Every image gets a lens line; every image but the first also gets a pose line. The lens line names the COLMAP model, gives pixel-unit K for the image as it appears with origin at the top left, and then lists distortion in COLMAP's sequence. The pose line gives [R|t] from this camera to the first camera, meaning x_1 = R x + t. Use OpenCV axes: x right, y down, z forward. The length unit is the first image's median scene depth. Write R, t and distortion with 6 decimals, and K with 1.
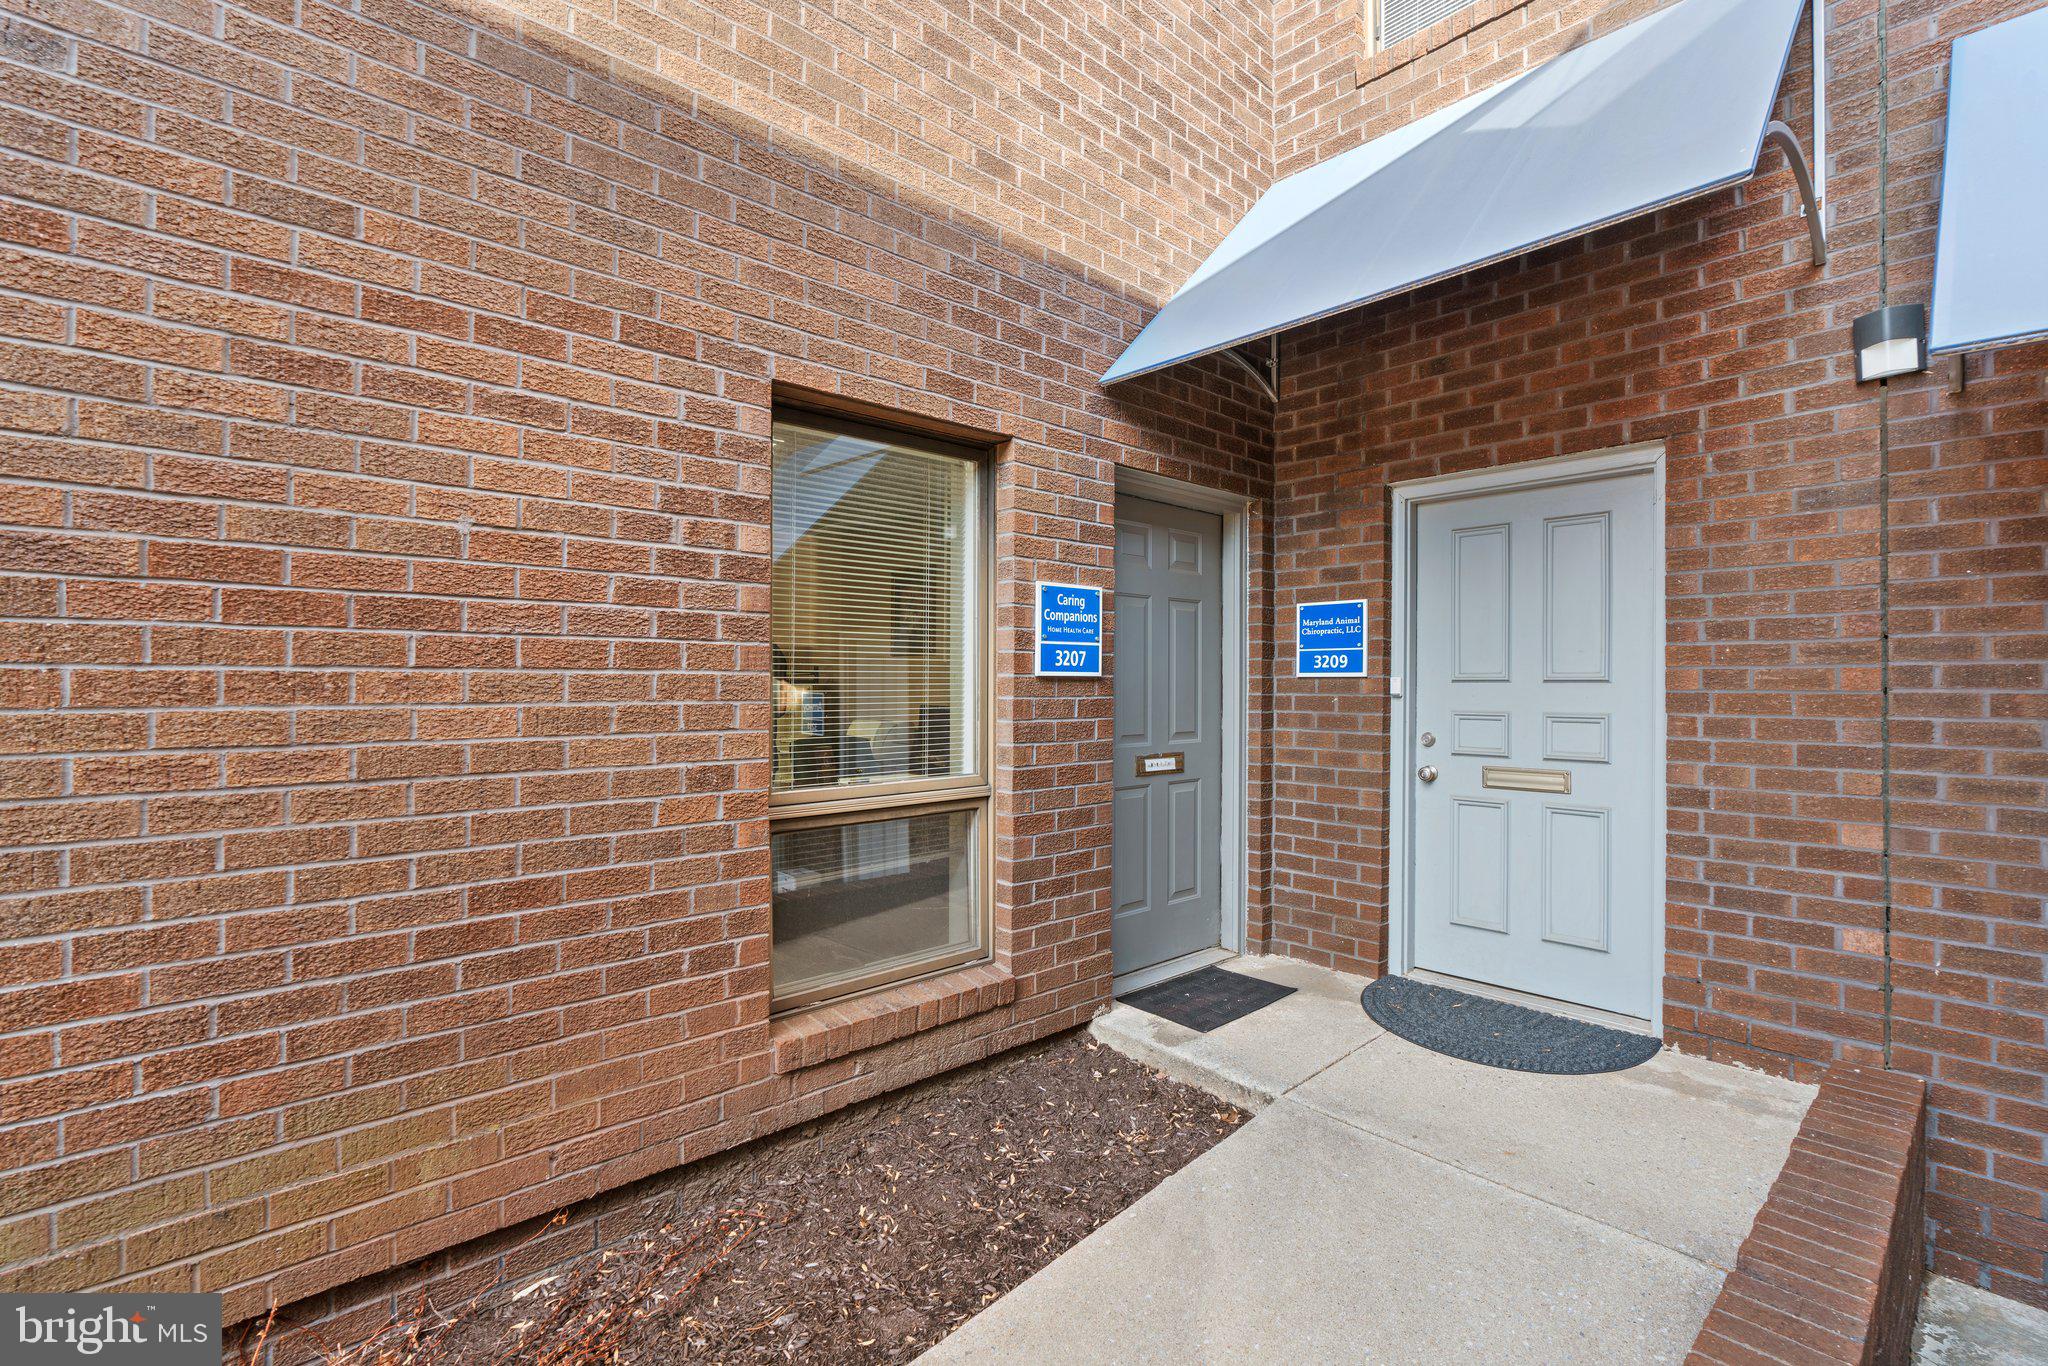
lens RADIAL K [[930.3, 0, 1027.2], [0, 930.3, 680.4], [0, 0, 1]] dist [-0.010074, 0.003130]
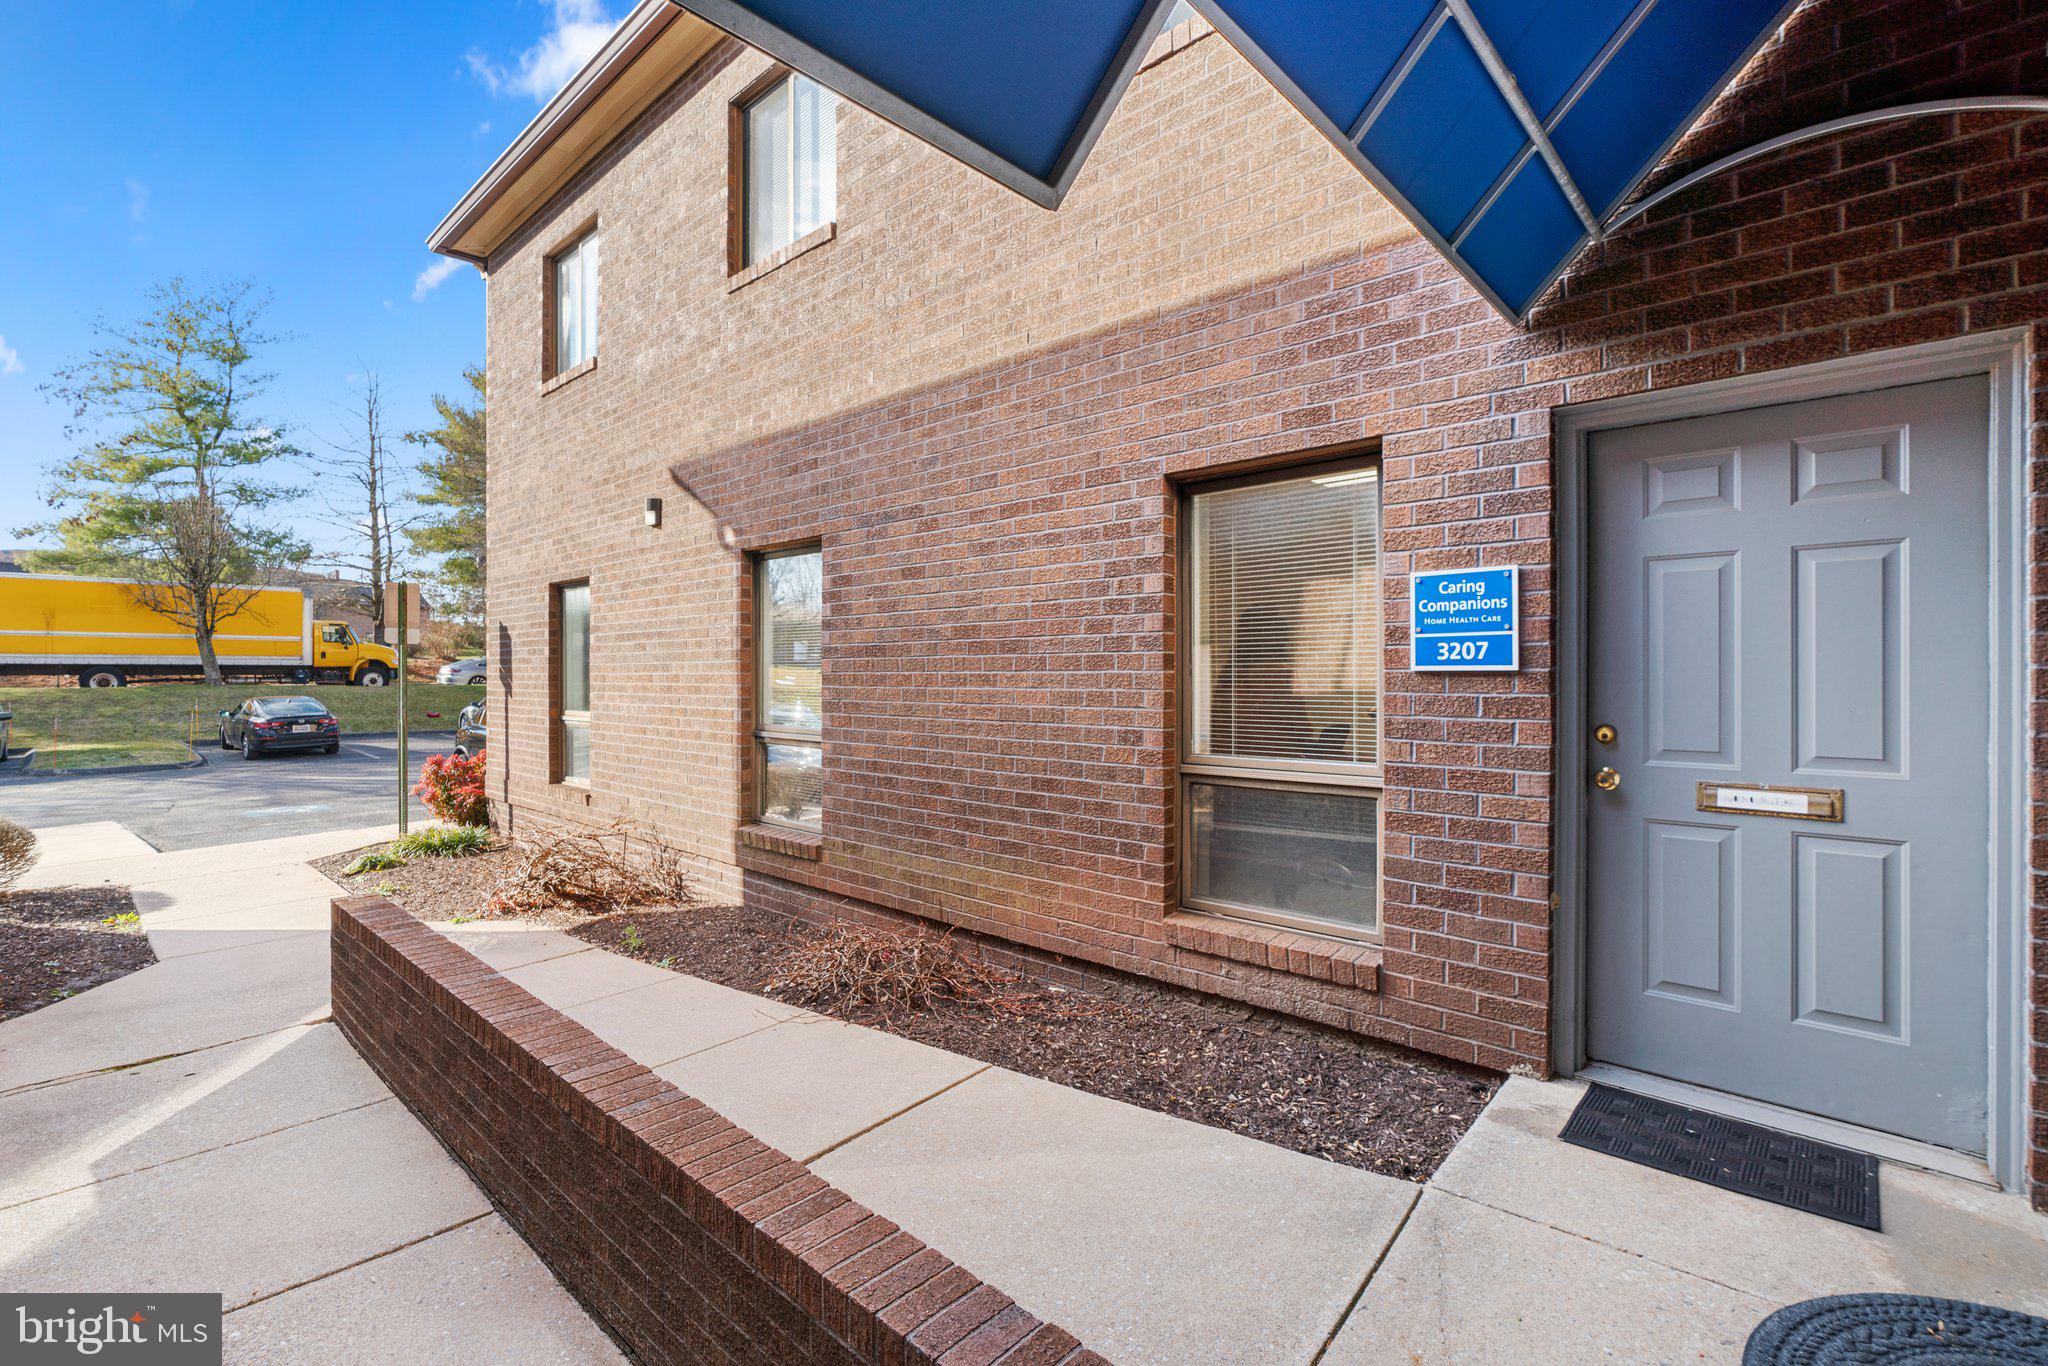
lens RADIAL K [[930.3, 0, 1008.7], [0, 930.3, 670.5], [0, 0, 1]] dist [-0.010074, 0.003130]
pose [[0.067106, -0.007209, -0.997720, 1.043440], [0.003008, 0.999971, -0.007023, 0.000226], [0.997741, -0.002529, 0.067126, 0.568744]]
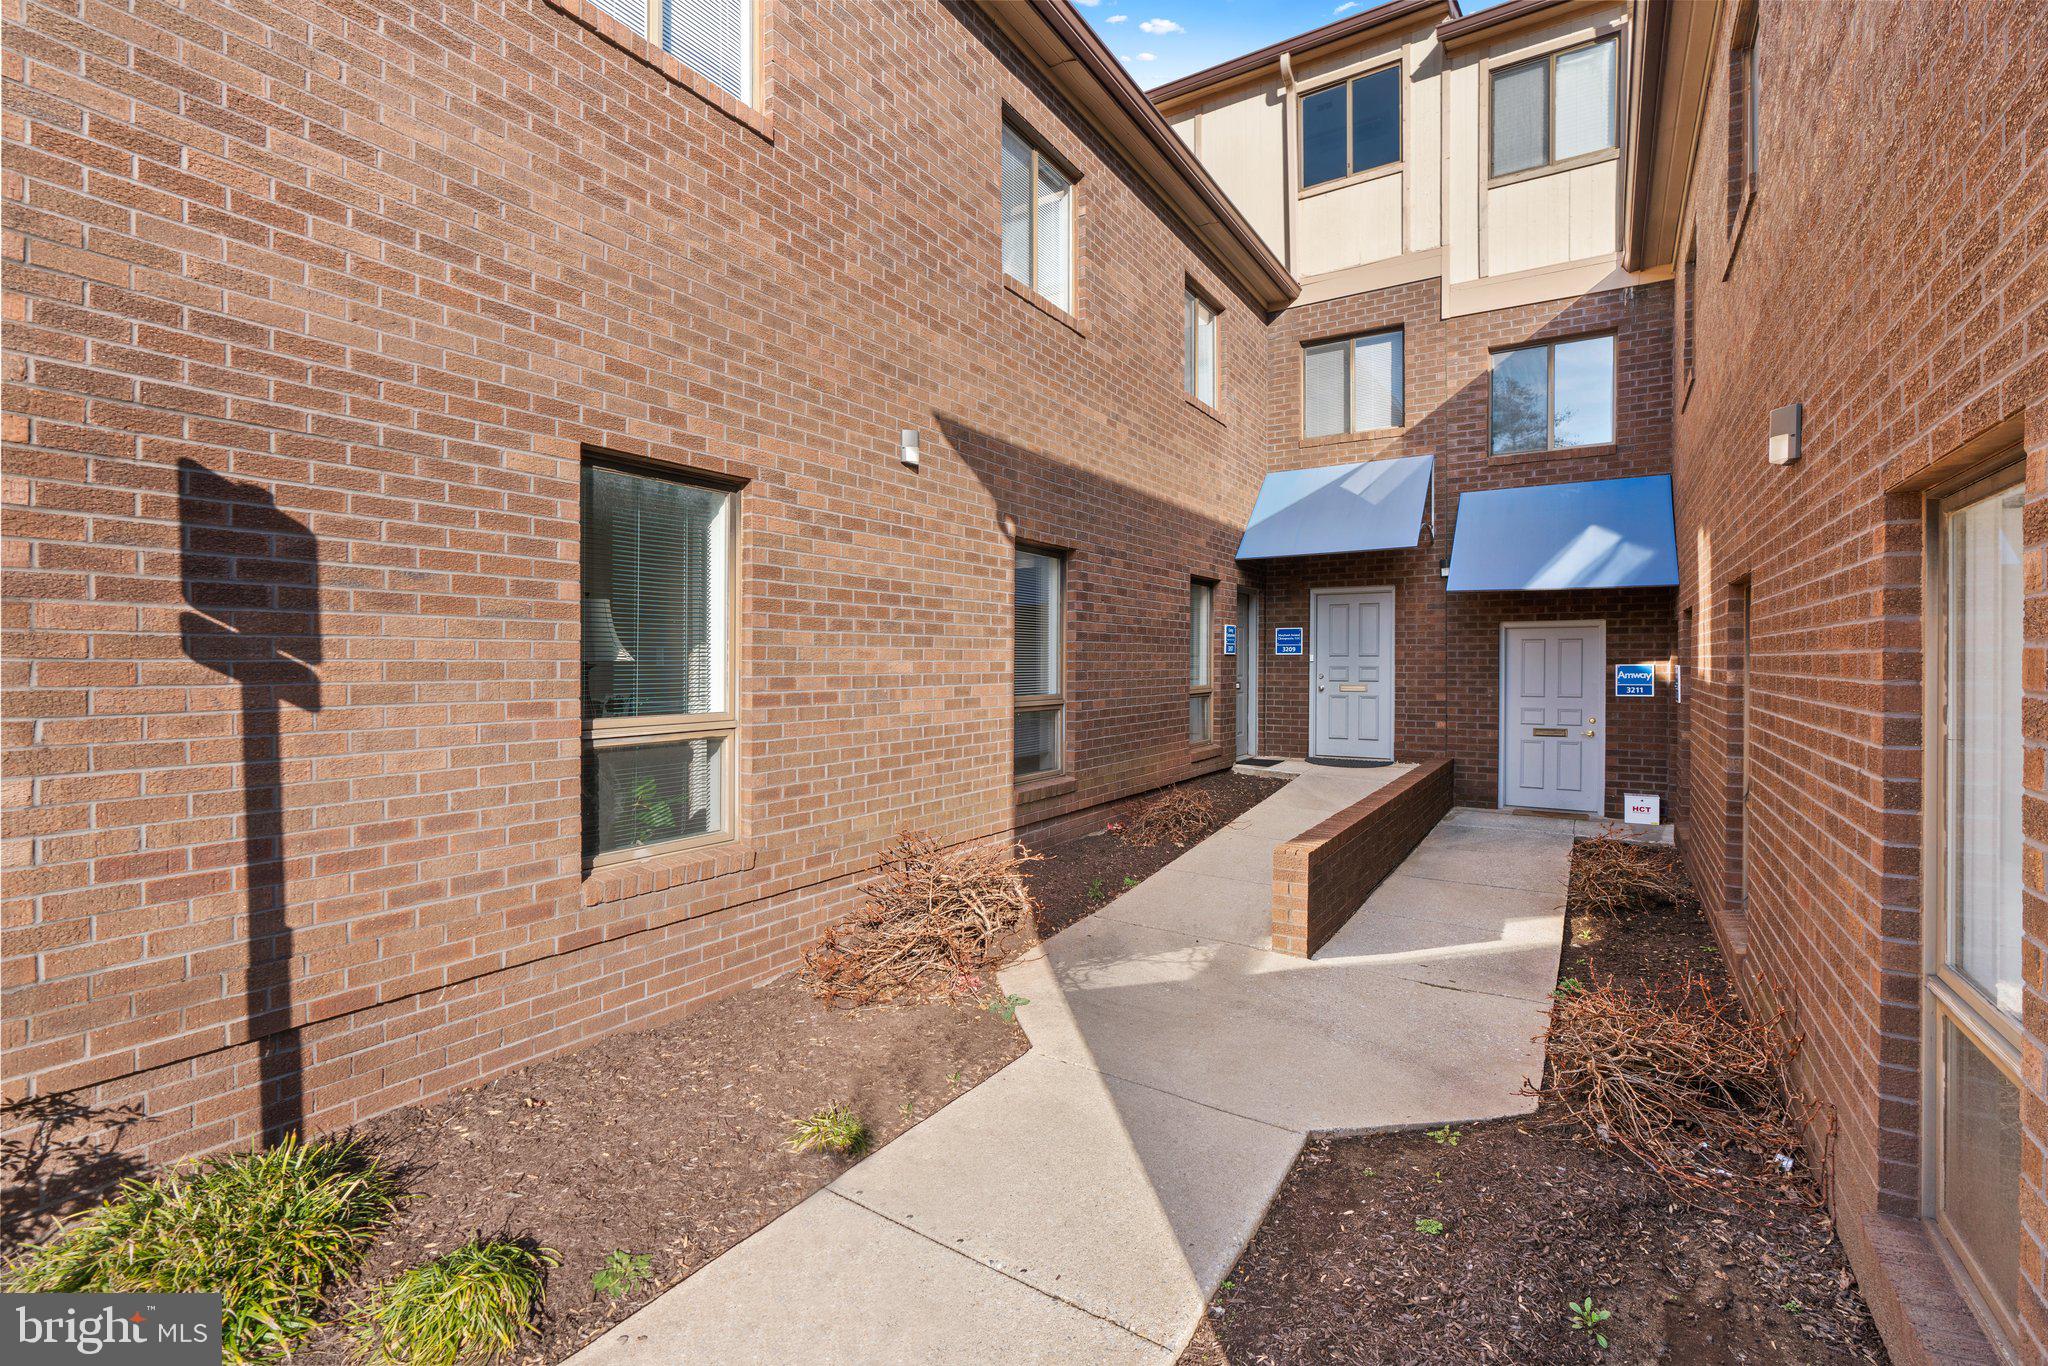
lens RADIAL K [[930.3, 0, 1028.7], [0, 930.3, 665.0], [0, 0, 1]] dist [-0.010074, 0.003130]
pose [[0.963019, -0.002142, 0.269425, -1.648831], [-0.000112, 0.999965, 0.008348, 0.006327], [-0.269434, -0.008069, 0.962985, -2.080366]]
